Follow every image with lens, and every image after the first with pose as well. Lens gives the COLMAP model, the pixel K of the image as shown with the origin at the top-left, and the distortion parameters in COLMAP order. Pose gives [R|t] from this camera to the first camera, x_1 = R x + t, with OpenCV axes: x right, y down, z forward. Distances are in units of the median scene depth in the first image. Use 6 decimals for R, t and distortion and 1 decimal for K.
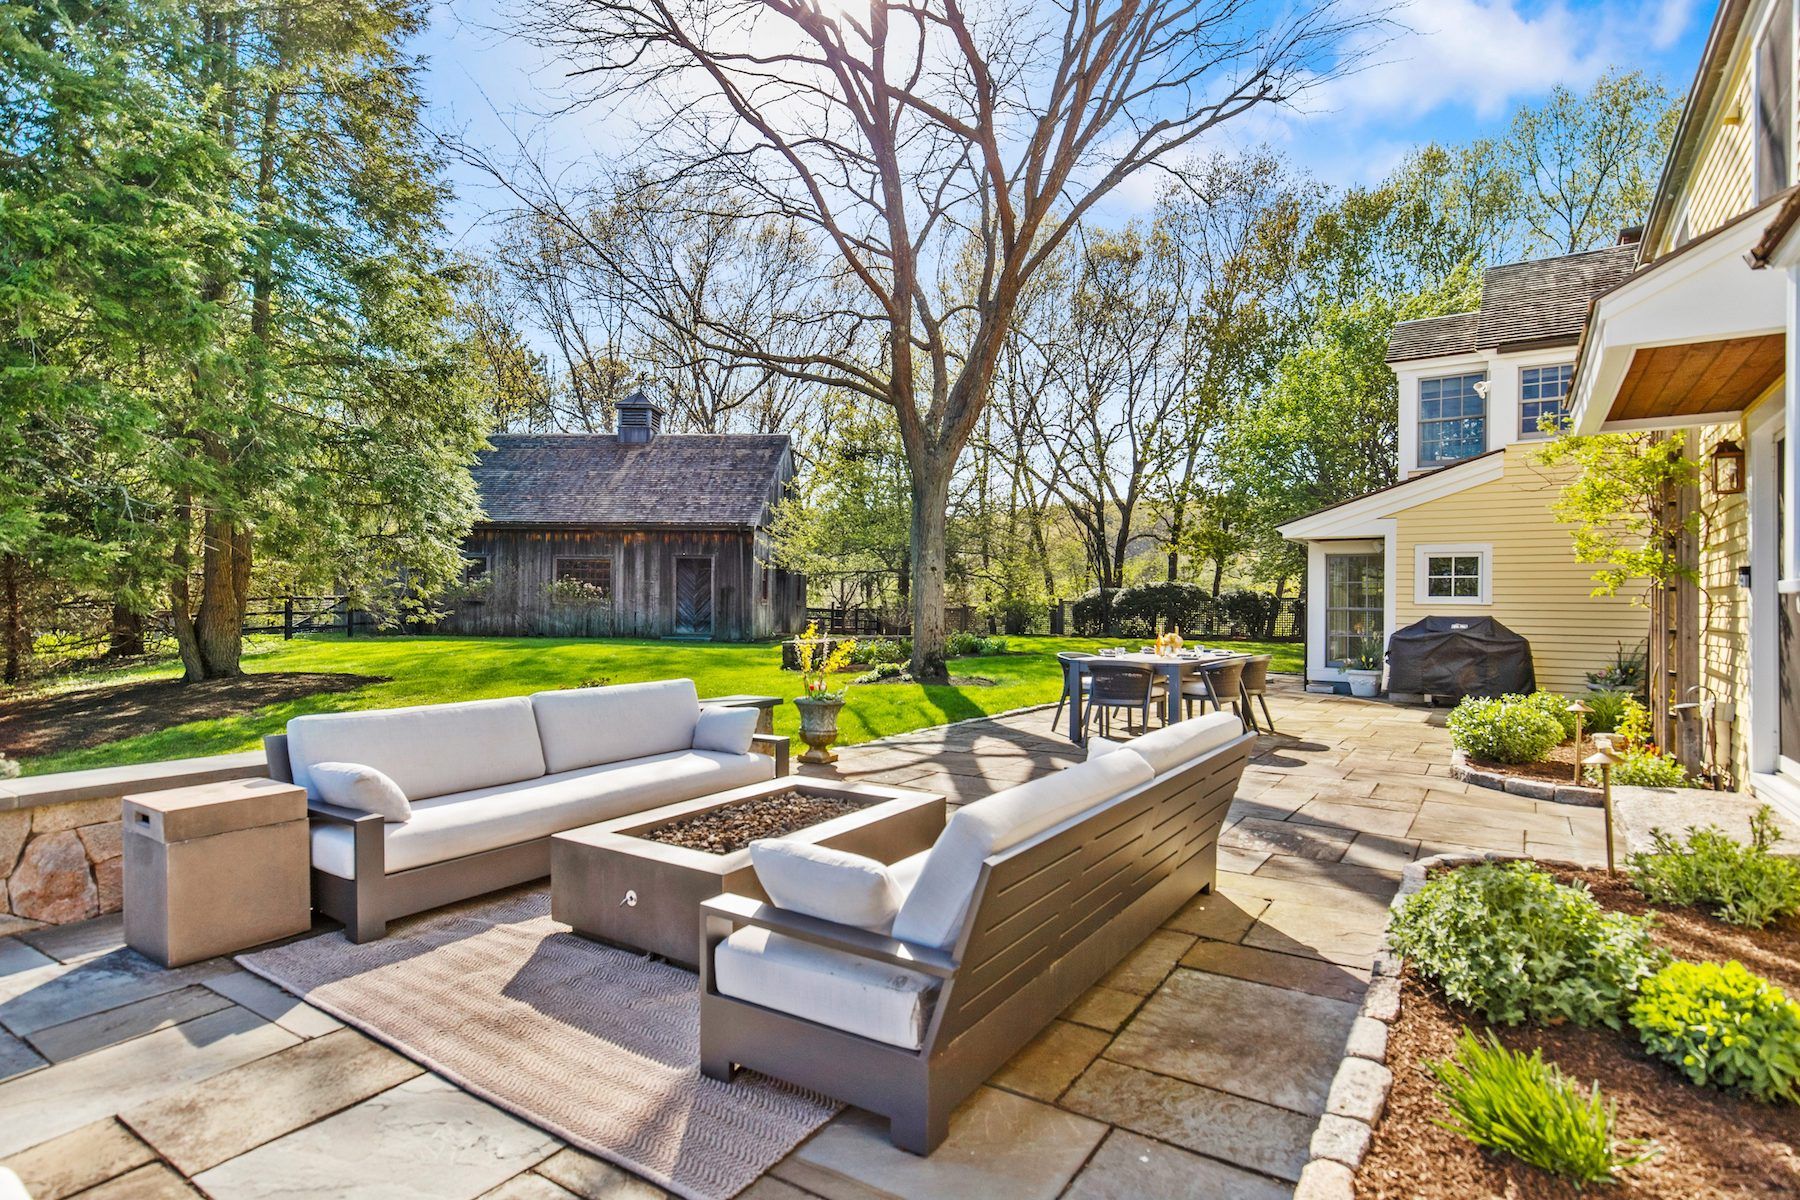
lens RADIAL K [[937.7, 0, 895.4], [0, 937.7, 604.0], [0, 0, 1]] dist [-0.000619, 0.000278]
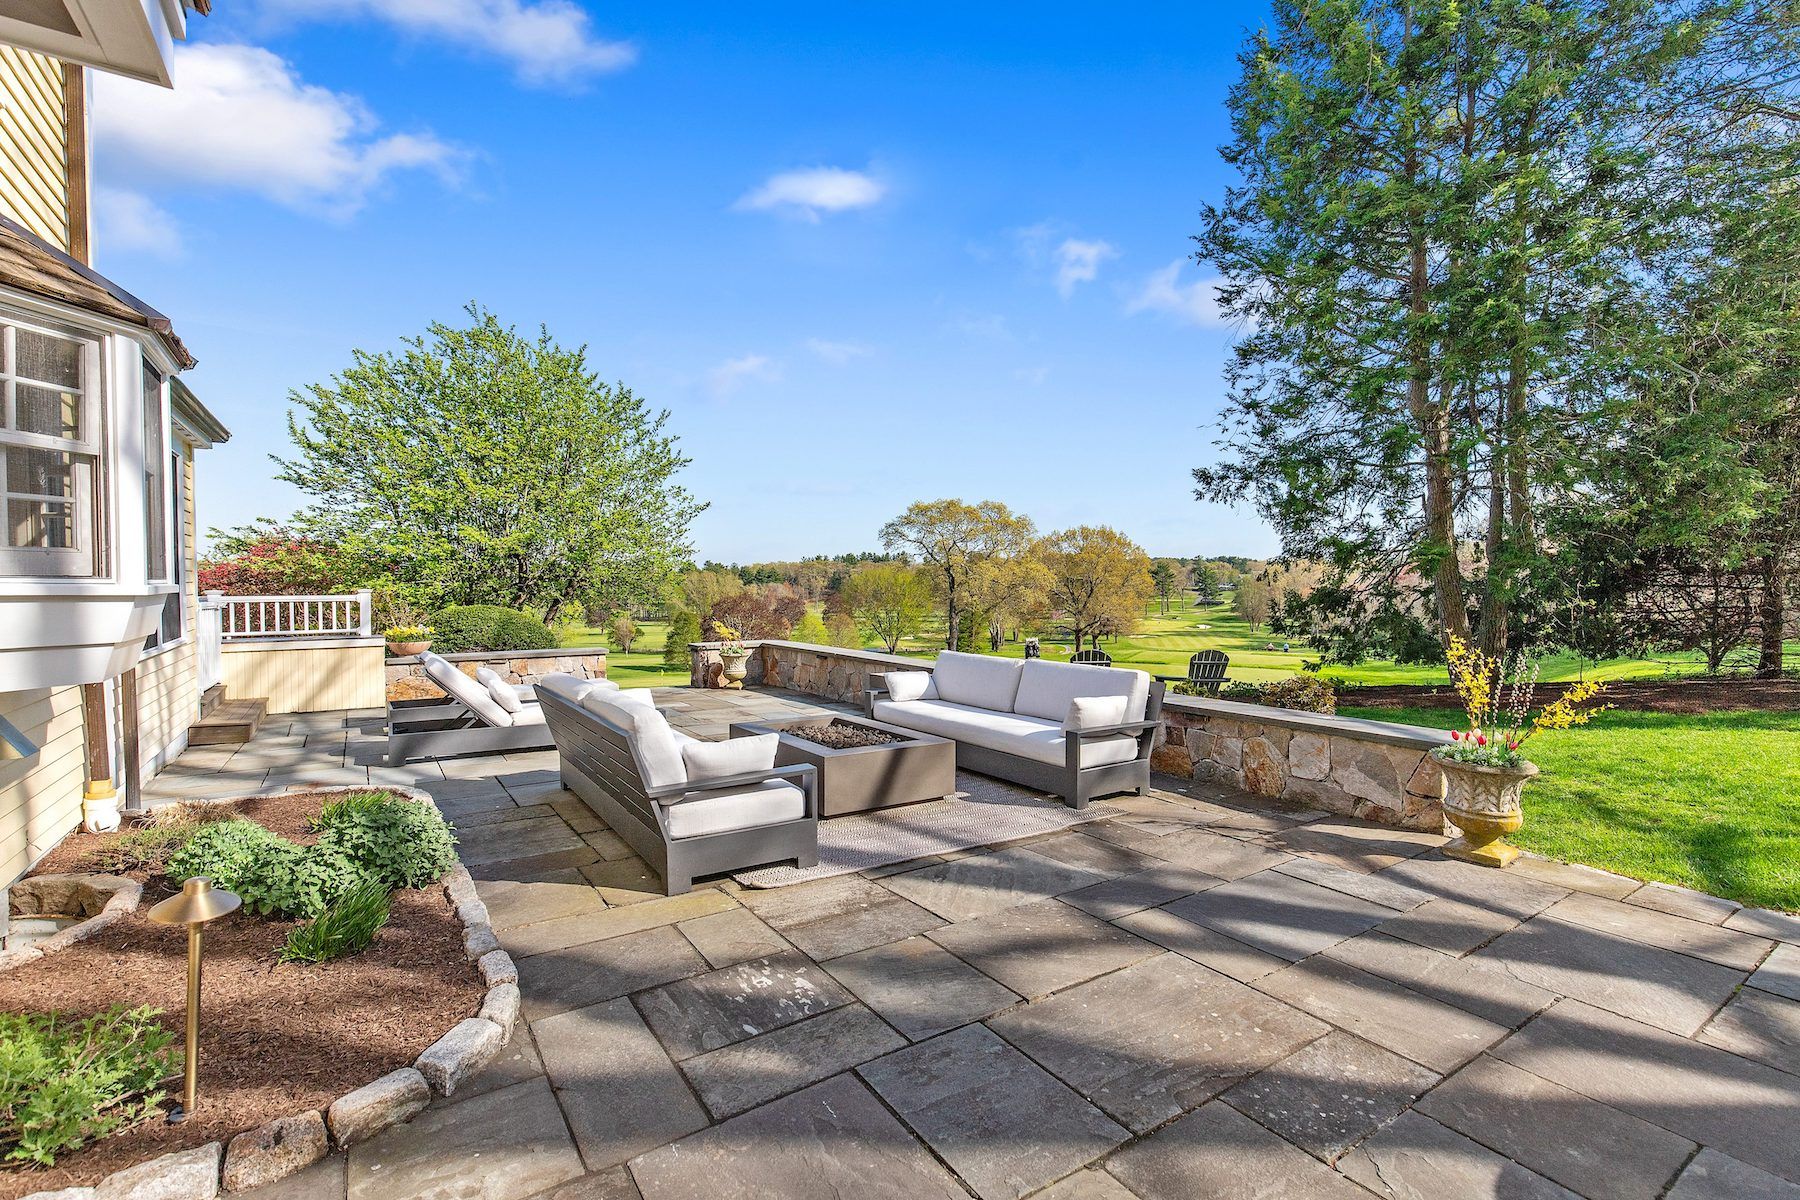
lens RADIAL K [[825.0, 0, 895.9], [0, 825.0, 603.1], [0, 0, 1]] dist [0.002487, -0.000713]
pose [[-0.389103, 0.017818, -0.921022, 0.136766], [-0.003592, 0.999776, 0.020859, -0.002837], [0.921187, 0.011424, -0.388952, 0.204039]]
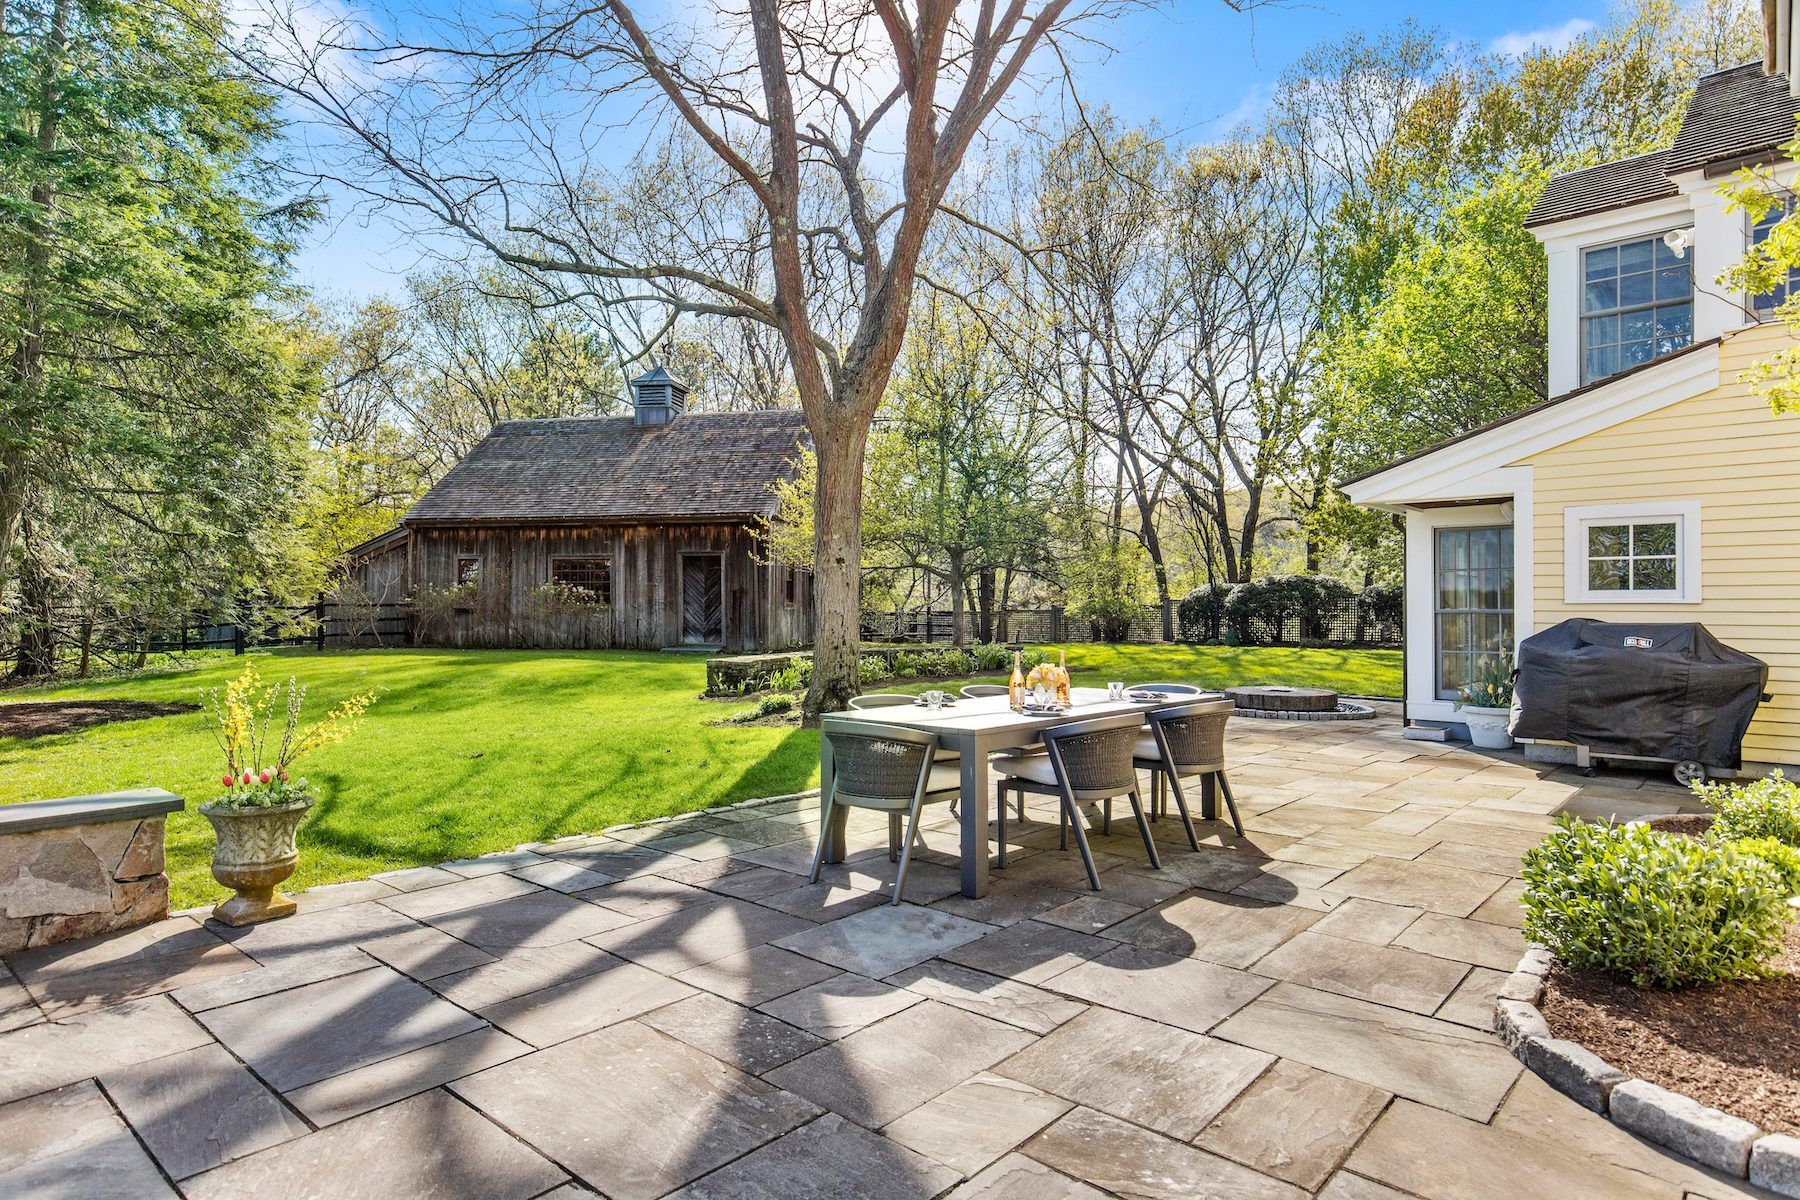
lens RADIAL K [[1010.9, 0, 898.8], [0, 1010.9, 600.6], [0, 0, 1]] dist [0.020567, -0.000067]
pose [[0.990778, -0.011722, -0.134986, 0.086772], [0.011131, 0.999925, -0.005138, -0.001229], [0.135036, 0.003589, 0.990834, 0.113190]]
